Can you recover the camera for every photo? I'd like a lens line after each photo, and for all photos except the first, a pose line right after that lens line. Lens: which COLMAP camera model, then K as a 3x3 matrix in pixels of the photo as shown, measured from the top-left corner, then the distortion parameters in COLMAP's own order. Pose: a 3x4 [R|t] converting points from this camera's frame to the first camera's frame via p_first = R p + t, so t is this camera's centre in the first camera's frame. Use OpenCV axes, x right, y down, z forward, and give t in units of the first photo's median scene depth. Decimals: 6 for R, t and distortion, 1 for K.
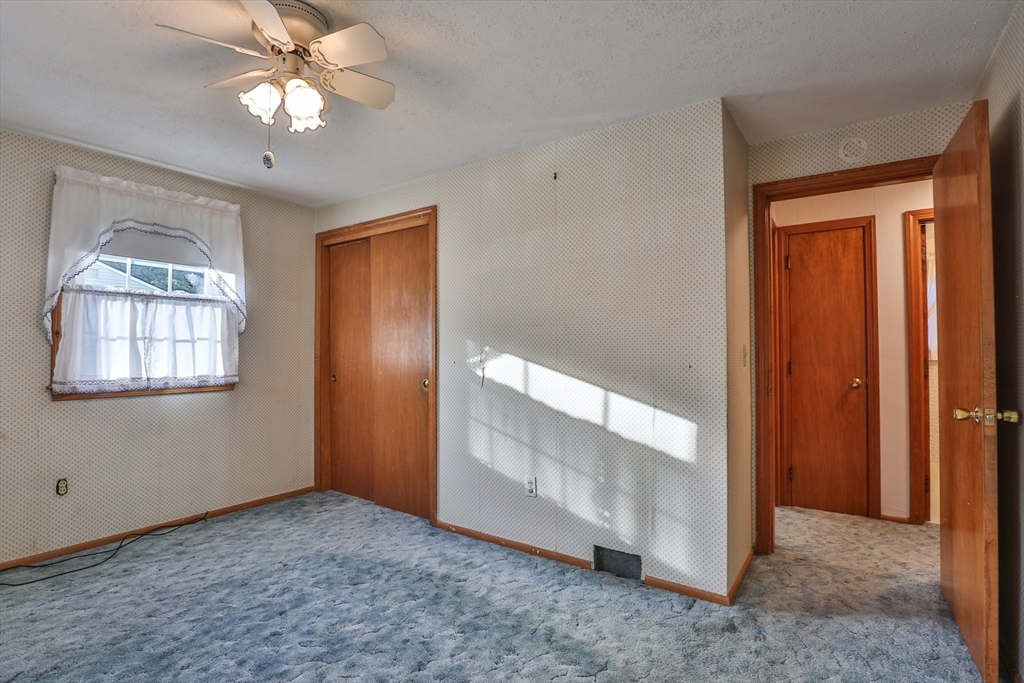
lens RADIAL K [[498.7, 0, 509.2], [0, 498.7, 342.0], [0, 0, 1]] dist [-0.047511, 0.014342]
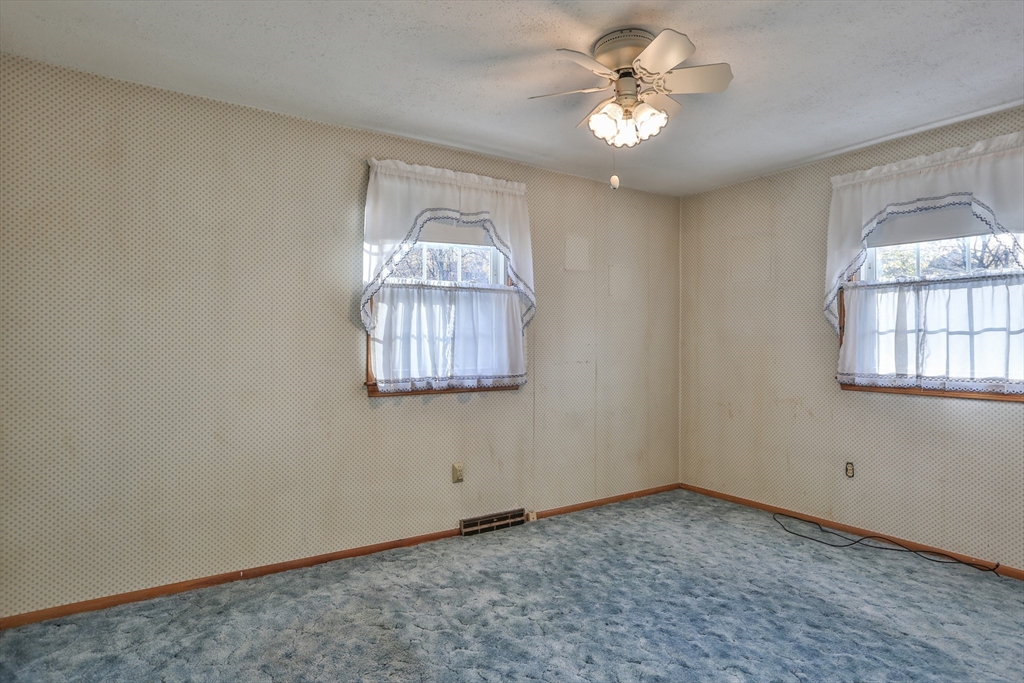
lens RADIAL K [[565.0, 0, 512.0], [0, 565.0, 341.5], [0, 0, 1]] dist [-0.001188, 0.000186]
pose [[-0.369624, 0.002333, -0.929178, 0.518515], [0.016882, 0.999849, -0.004205, 0.003920], [0.929028, -0.017240, -0.369608, 0.743128]]
